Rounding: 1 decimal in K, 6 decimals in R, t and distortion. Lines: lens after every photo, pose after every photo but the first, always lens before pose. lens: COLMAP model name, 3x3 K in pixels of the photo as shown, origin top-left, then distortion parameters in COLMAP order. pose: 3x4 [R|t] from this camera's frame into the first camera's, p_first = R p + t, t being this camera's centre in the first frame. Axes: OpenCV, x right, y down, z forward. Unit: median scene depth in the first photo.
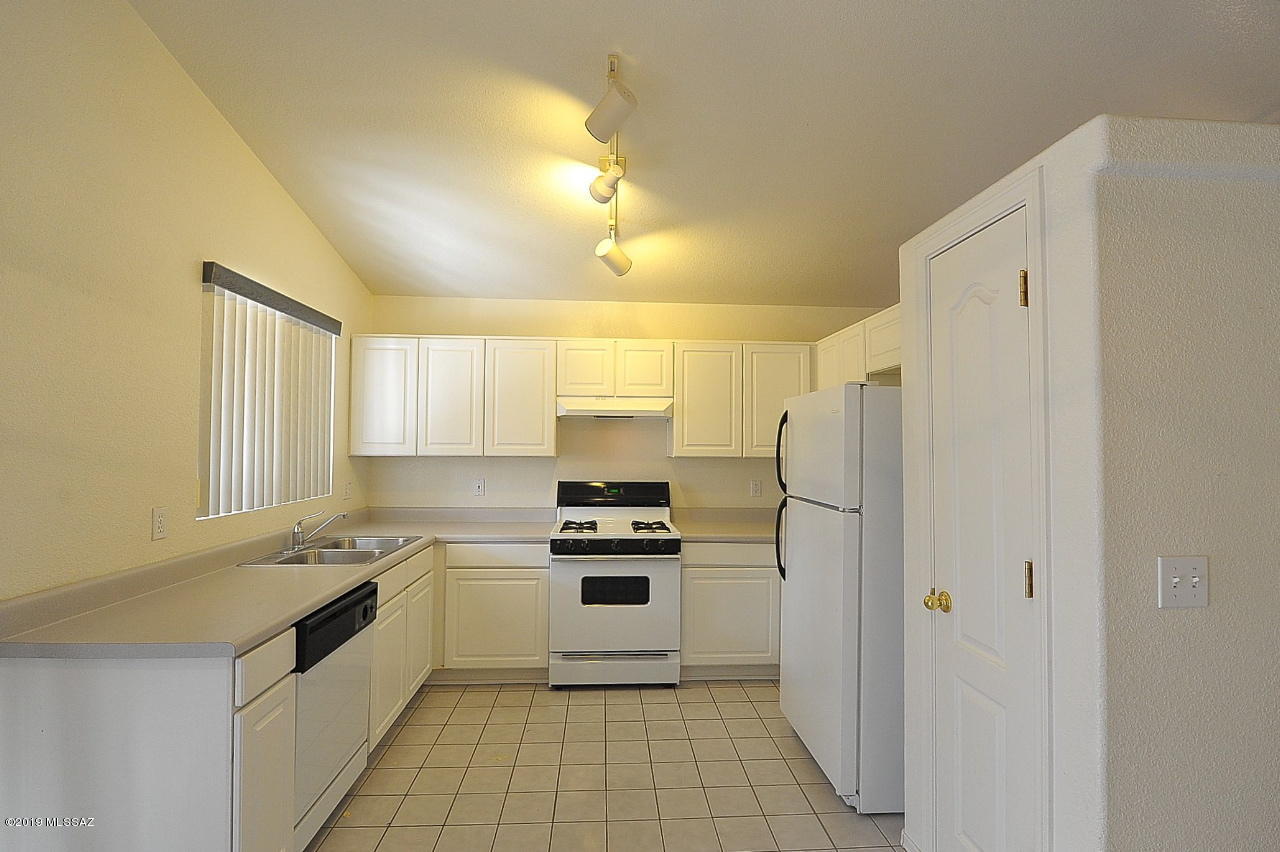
lens RADIAL K [[594.0, 0, 643.0], [0, 594.0, 431.4], [0, 0, 1]] dist [-0.006415, 0.000224]
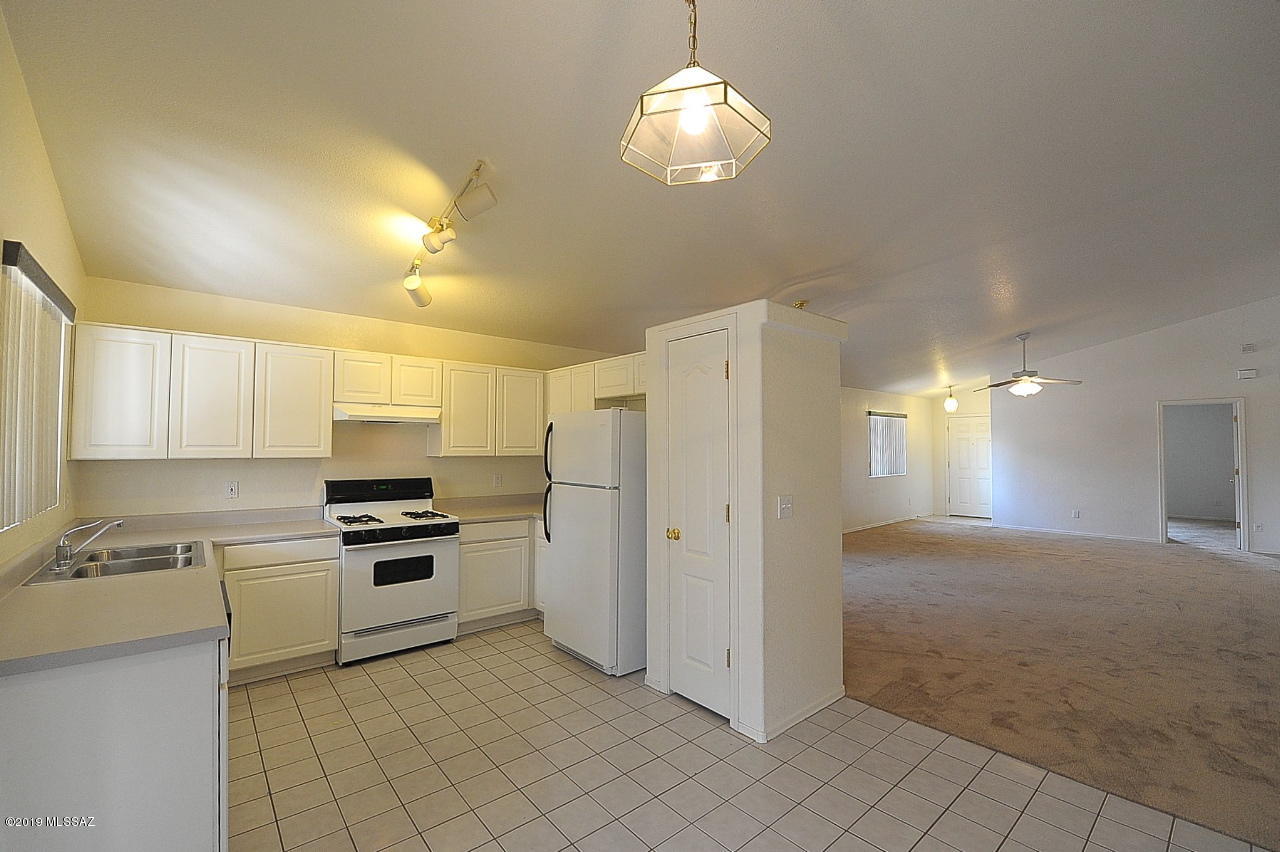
lens RADIAL K [[526.5, 0, 645.6], [0, 526.5, 433.2], [0, 0, 1]] dist [-0.011022, -0.002885]
pose [[0.801985, 0.012865, 0.597206, -0.292867], [-0.013029, 0.999907, -0.004043, -0.006437], [-0.597202, -0.004539, 0.802078, -0.124102]]
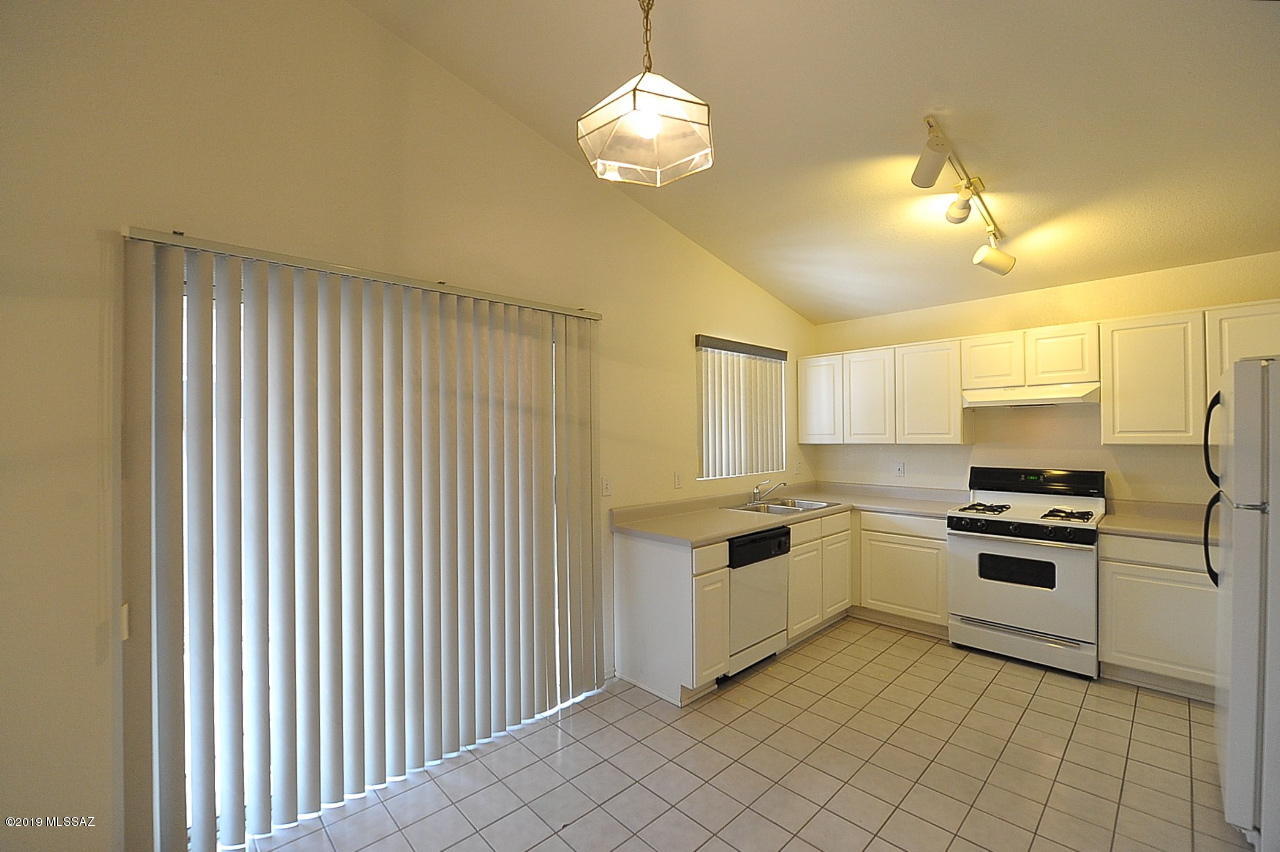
lens RADIAL K [[526.5, 0, 645.3], [0, 526.5, 432.2], [0, 0, 1]] dist [-0.011022, -0.002885]
pose [[0.648839, -0.017086, -0.760733, 0.242972], [0.032396, 0.999462, 0.005184, -0.005226], [0.760235, -0.028008, 0.649044, -0.103183]]
